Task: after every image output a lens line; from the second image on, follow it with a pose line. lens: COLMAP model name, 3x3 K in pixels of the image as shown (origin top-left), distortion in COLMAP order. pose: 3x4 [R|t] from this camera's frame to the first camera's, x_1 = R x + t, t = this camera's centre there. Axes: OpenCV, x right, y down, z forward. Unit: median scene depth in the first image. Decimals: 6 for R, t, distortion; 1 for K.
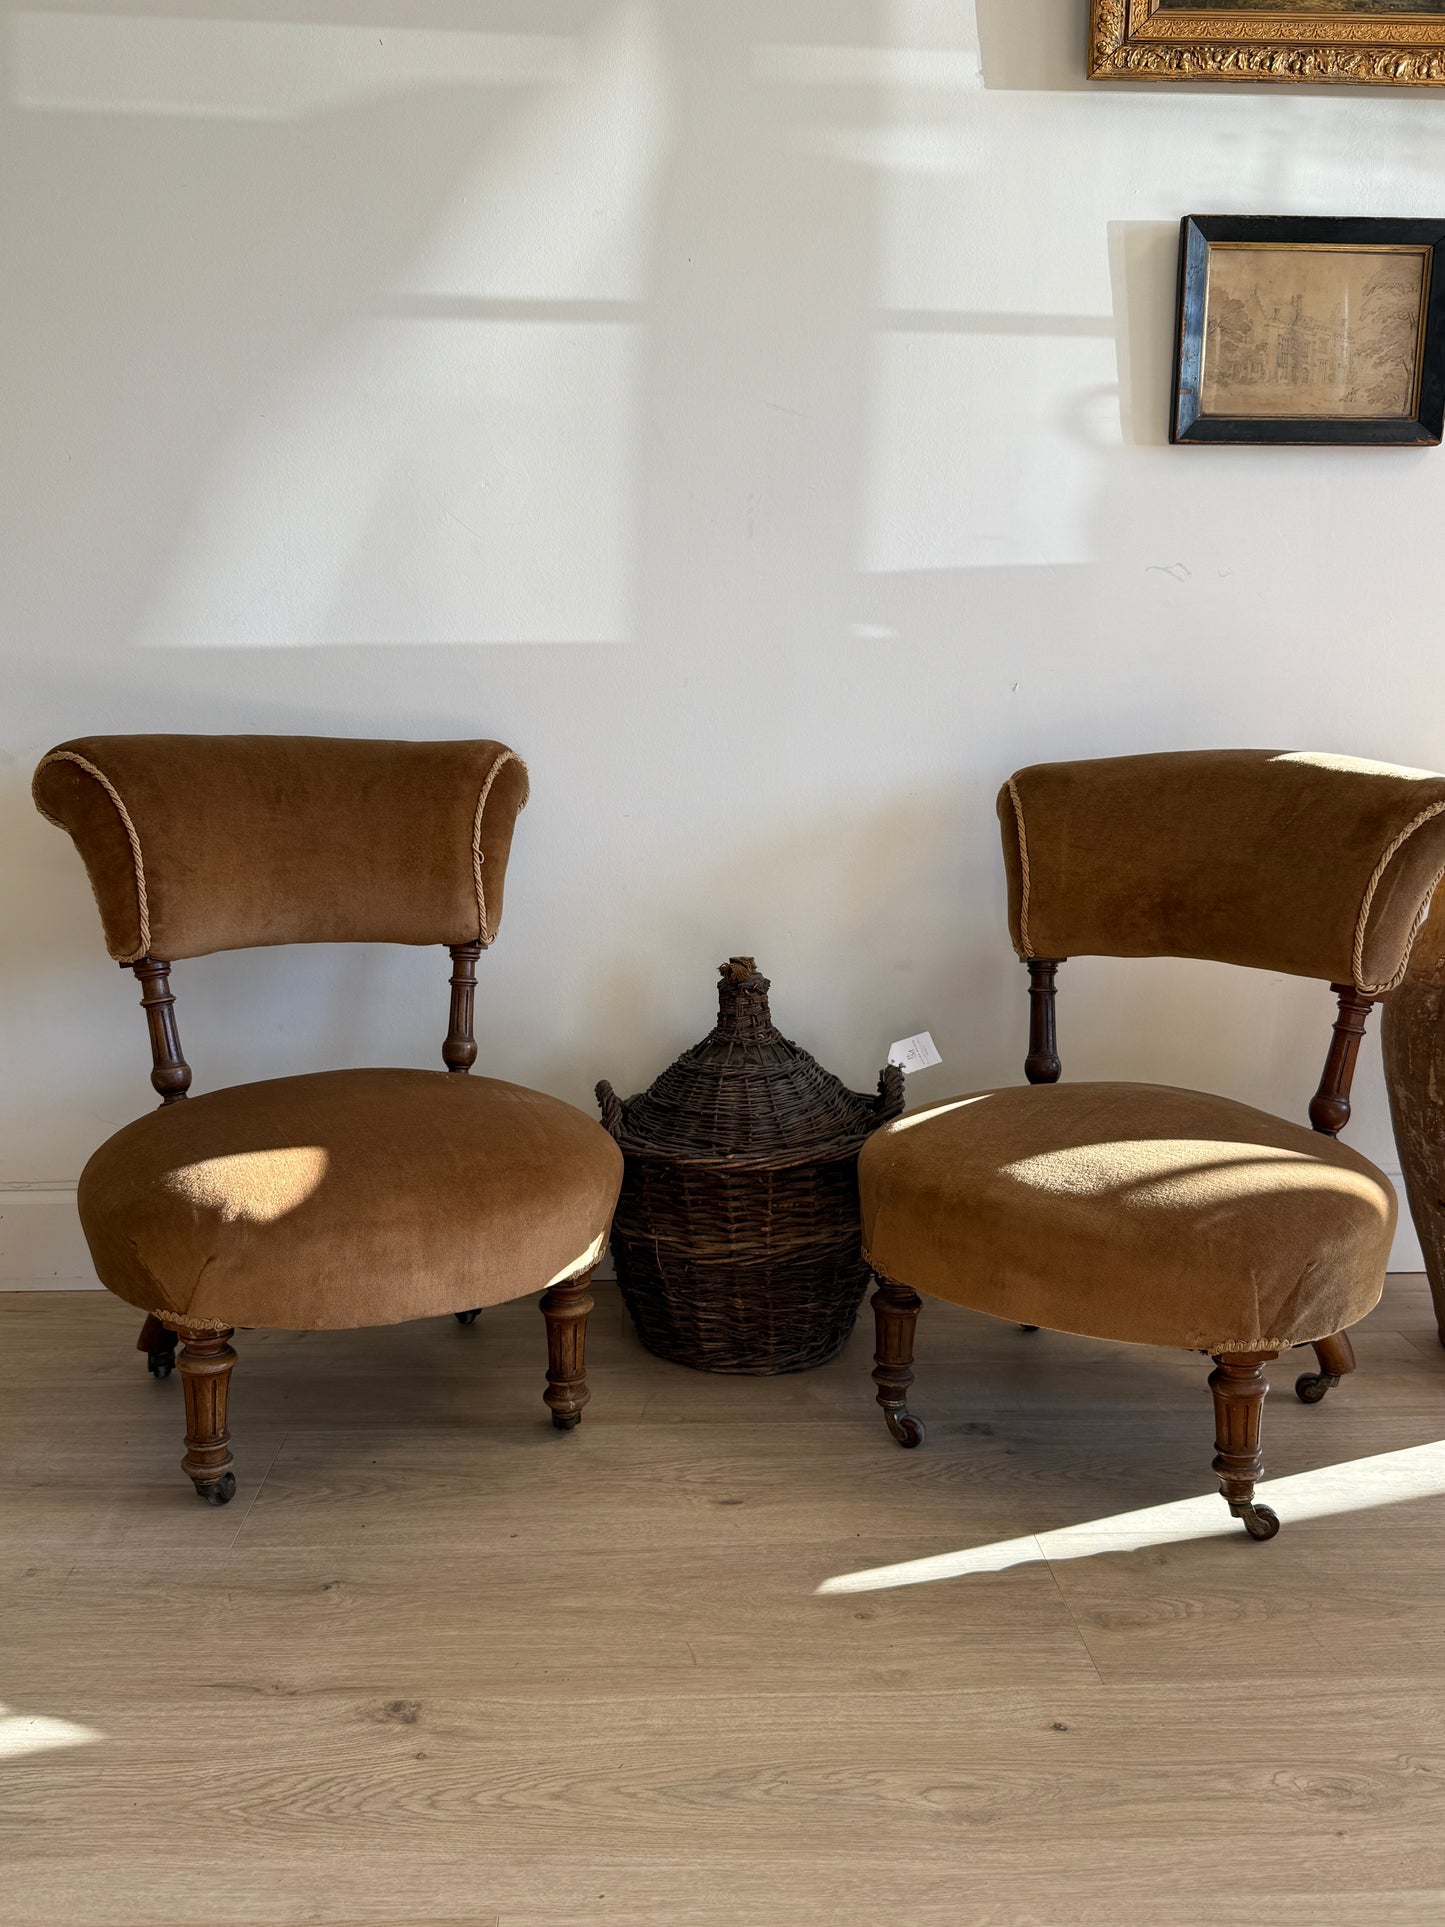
lens RADIAL K [[1658.5, 0, 714.7], [0, 1658.5, 959.0], [0, 0, 1]] dist [0.186303, -0.422698]
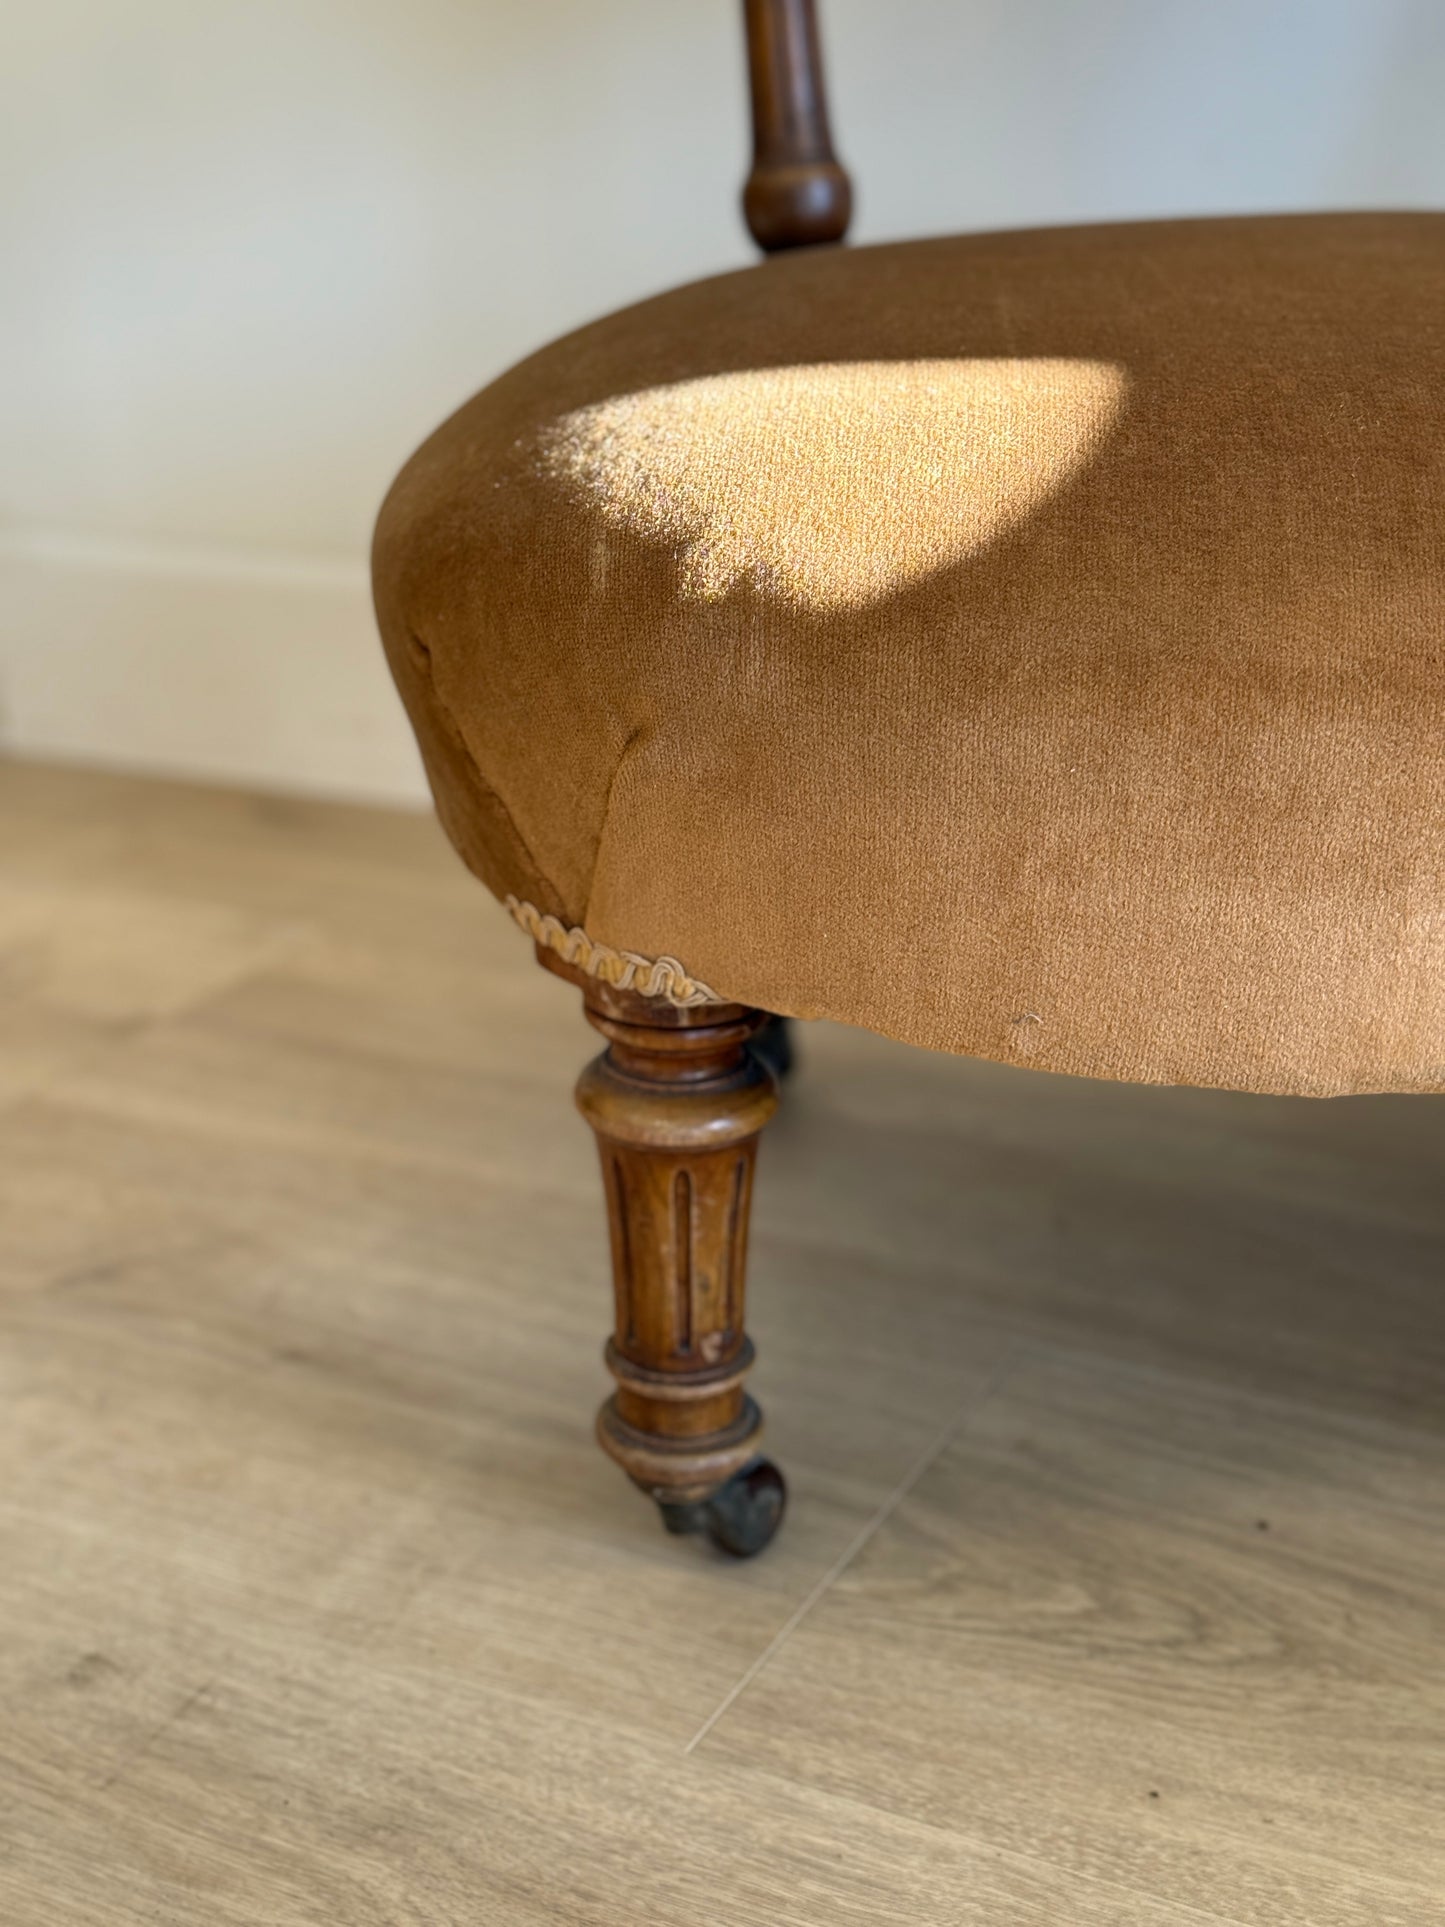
lens RADIAL K [[2717.1, 0, 721.6], [0, 2717.1, 941.8], [0, 0, 1]] dist [0.178514, -0.306269]
pose [[0.870972, 0.146025, -0.469131, -0.070514], [-0.052201, 0.976912, 0.207167, 0.099914], [0.488551, -0.155948, 0.858486, 0.527488]]
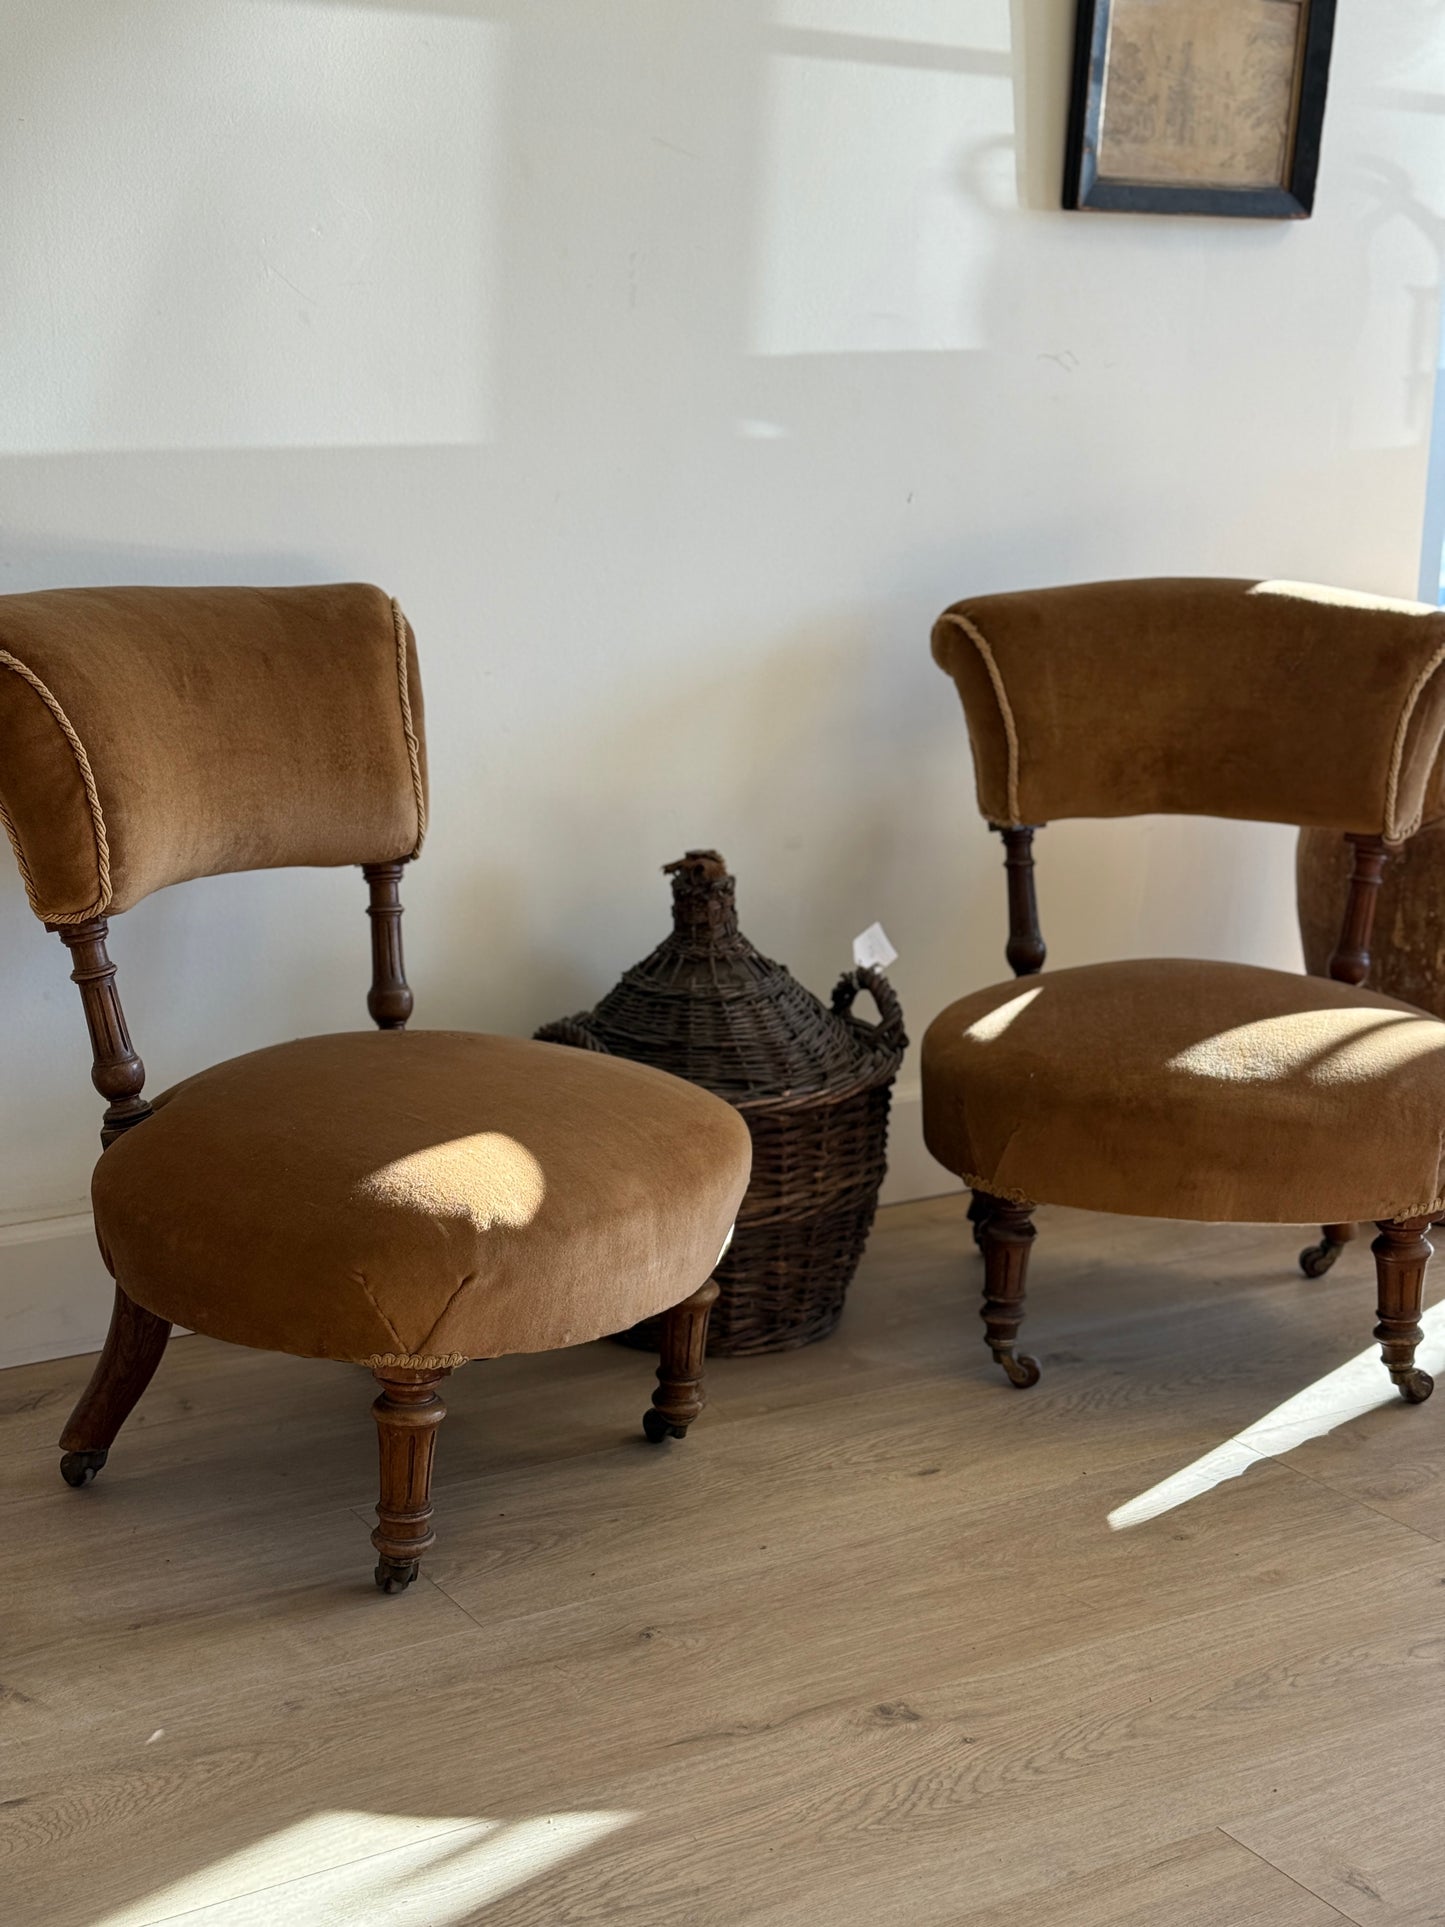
lens RADIAL K [[2709.0, 0, 722.5], [0, 2709.0, 963.5], [0, 0, 1]] dist [0.187183, -0.328880]
pose [[0.870335, -0.095183, 0.483174, -0.669090], [0.059631, 0.994293, 0.088460, -0.067784], [-0.488837, -0.048178, 0.871044, -0.162198]]
